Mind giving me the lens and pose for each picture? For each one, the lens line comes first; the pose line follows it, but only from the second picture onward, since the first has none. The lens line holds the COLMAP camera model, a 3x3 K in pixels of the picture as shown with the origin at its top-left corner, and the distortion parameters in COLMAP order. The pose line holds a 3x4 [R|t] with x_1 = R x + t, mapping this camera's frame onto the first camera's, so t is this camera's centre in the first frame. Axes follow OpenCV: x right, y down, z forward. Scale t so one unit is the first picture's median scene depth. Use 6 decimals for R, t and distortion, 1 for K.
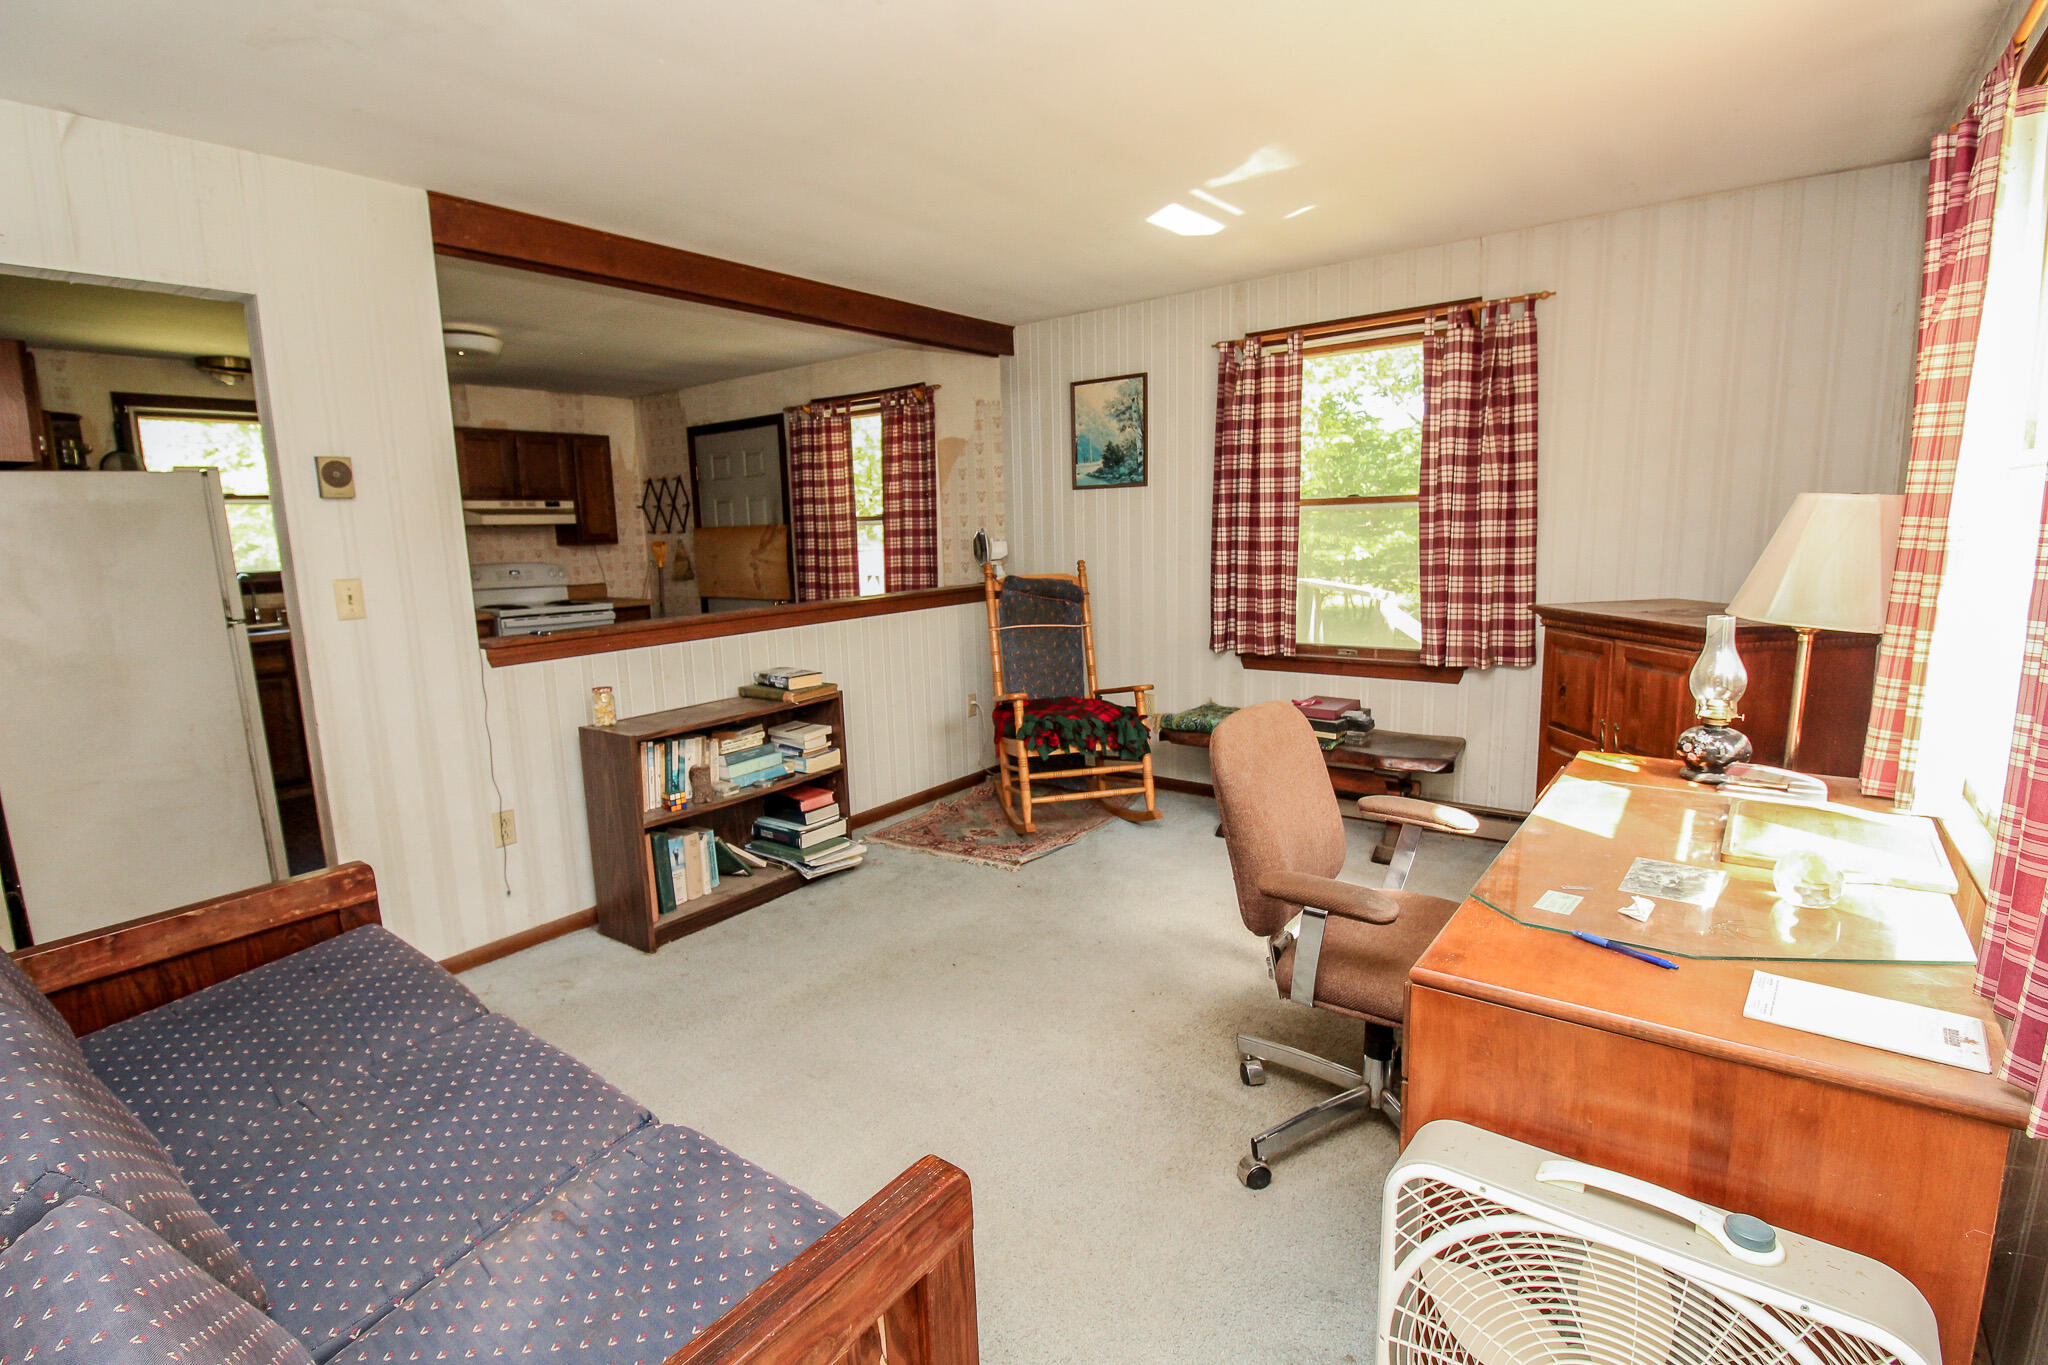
lens RADIAL K [[949.0, 0, 1002.0], [0, 949.0, 678.8], [0, 0, 1]] dist [-0.010886, -0.005415]
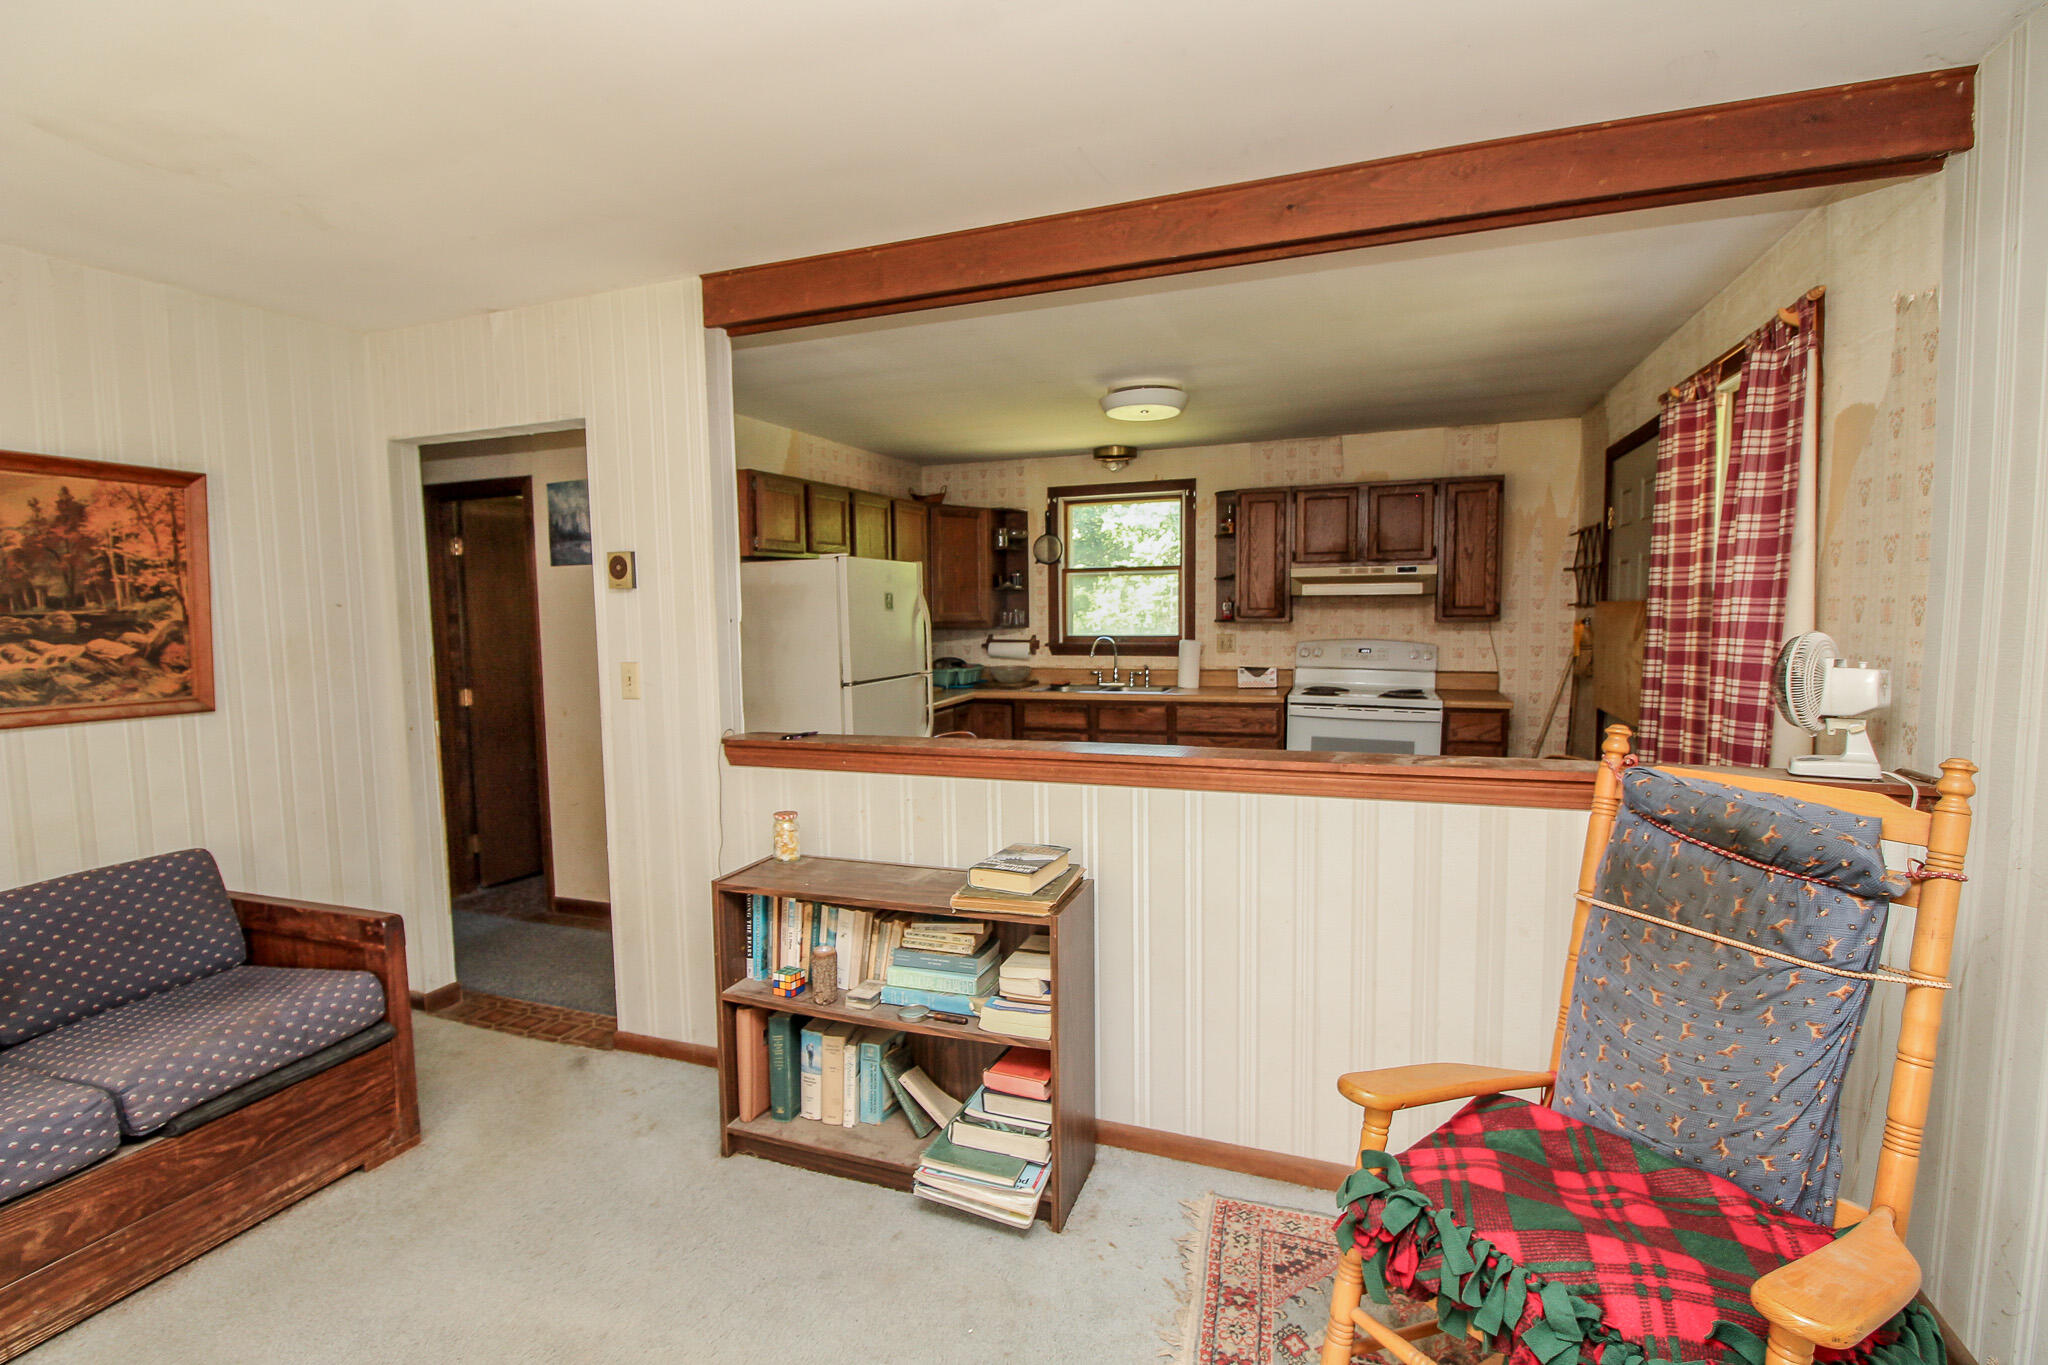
lens RADIAL K [[949.0, 0, 1012.0], [0, 949.0, 687.1], [0, 0, 1]] dist [-0.010886, -0.005415]
pose [[0.287935, 0.104851, -0.951893, 0.271720], [-0.146674, 0.987089, 0.064361, -0.121483], [0.946351, 0.121086, 0.299596, 0.624177]]
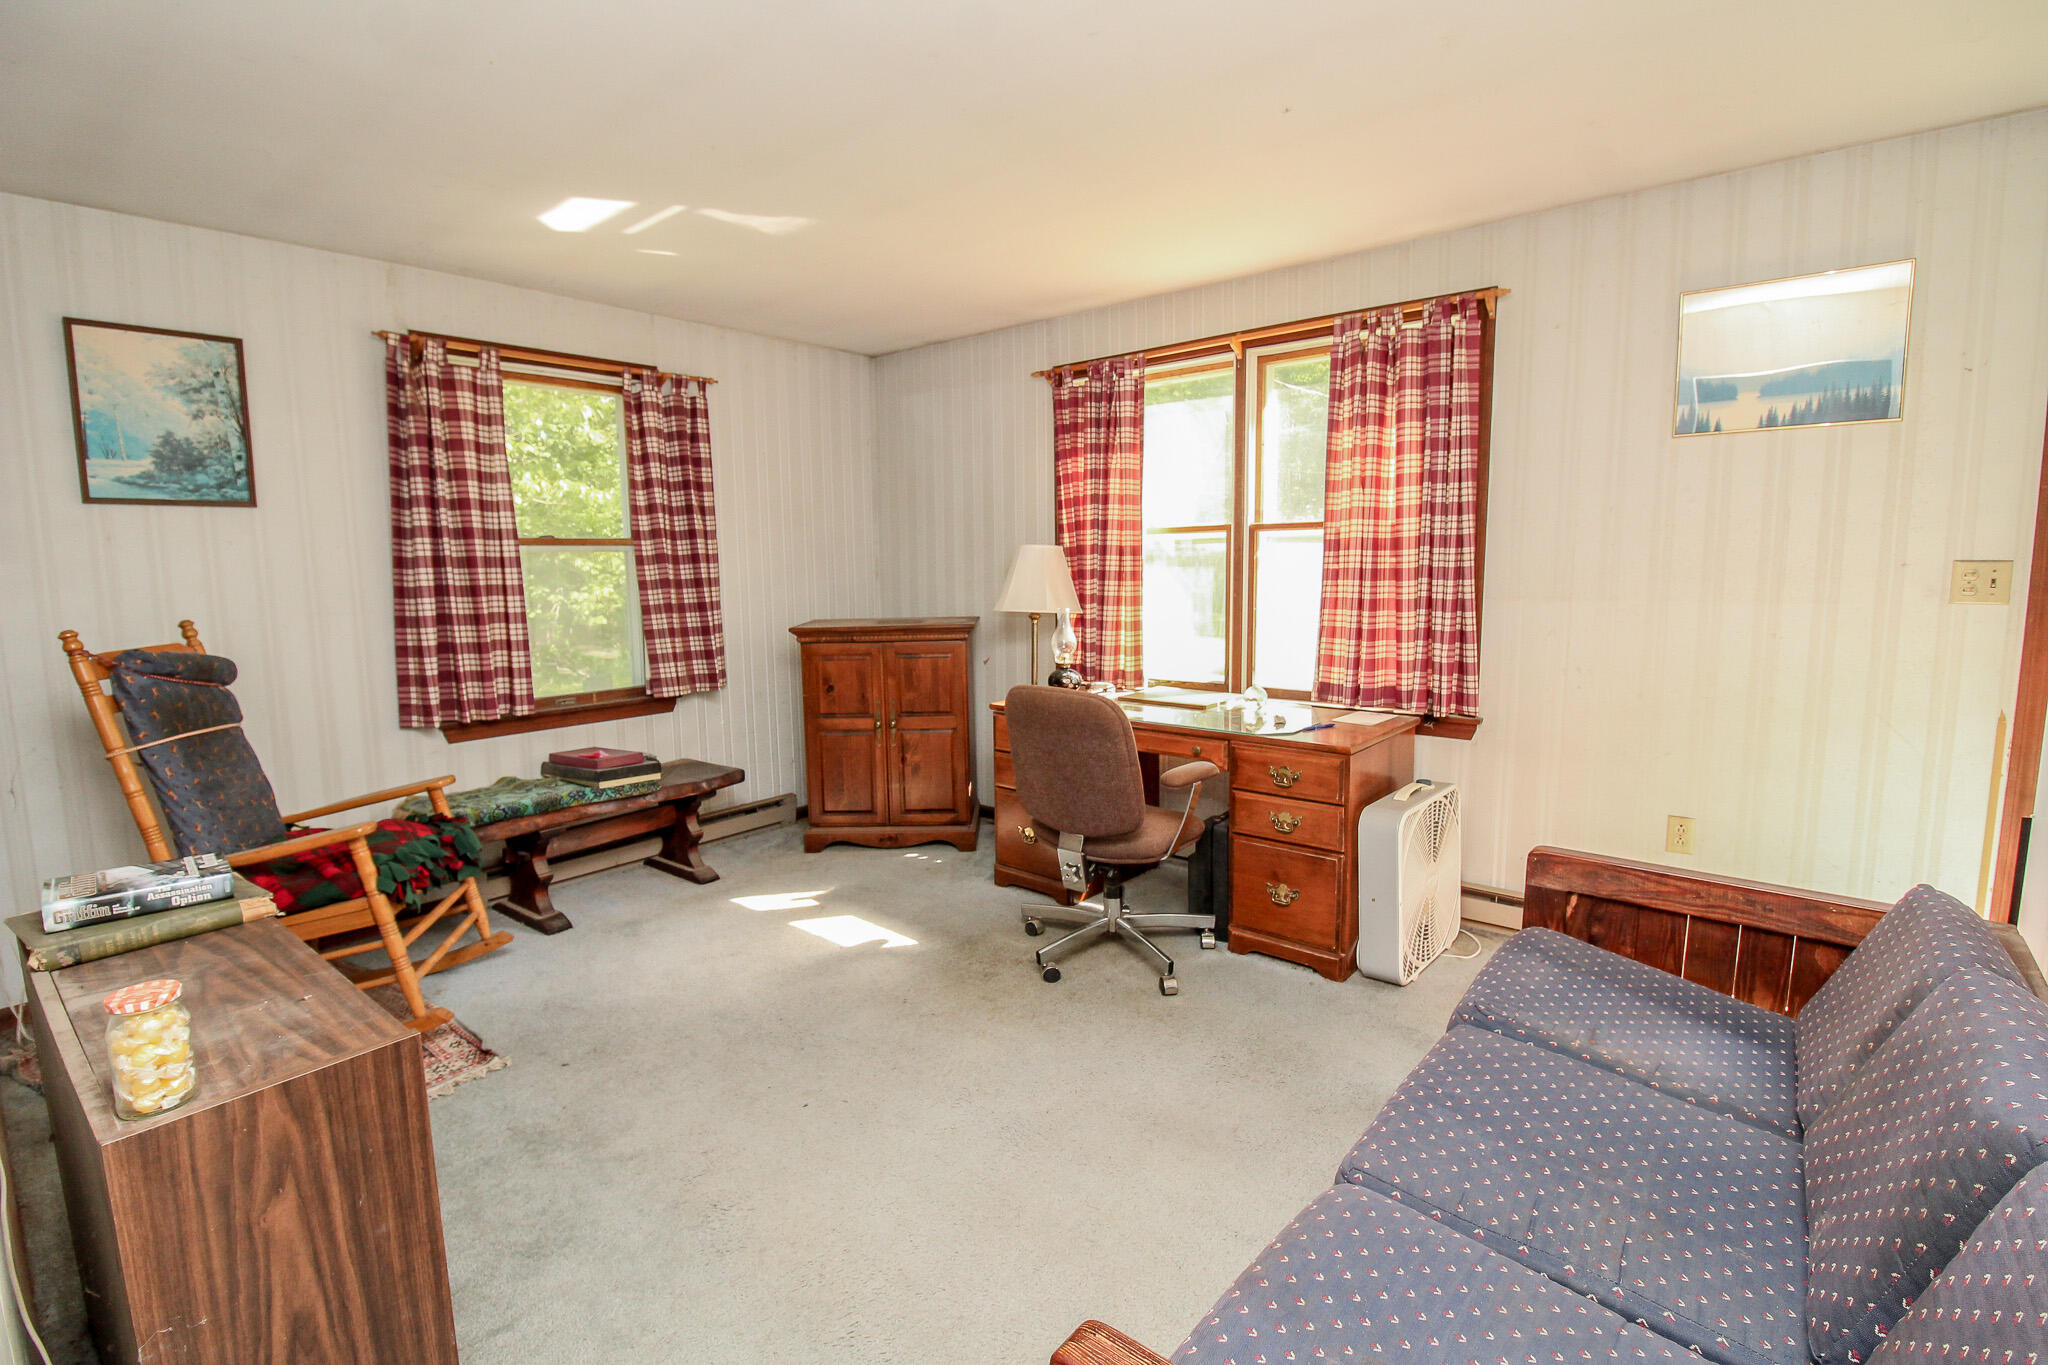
lens RADIAL K [[949.0, 0, 1018.6], [0, 949.0, 686.8], [0, 0, 1]] dist [-0.010886, -0.005415]
pose [[0.038537, -0.105465, 0.993676, -0.489777], [0.167044, 0.981102, 0.097652, -0.051877], [-0.985196, 0.162224, 0.055426, 0.439884]]
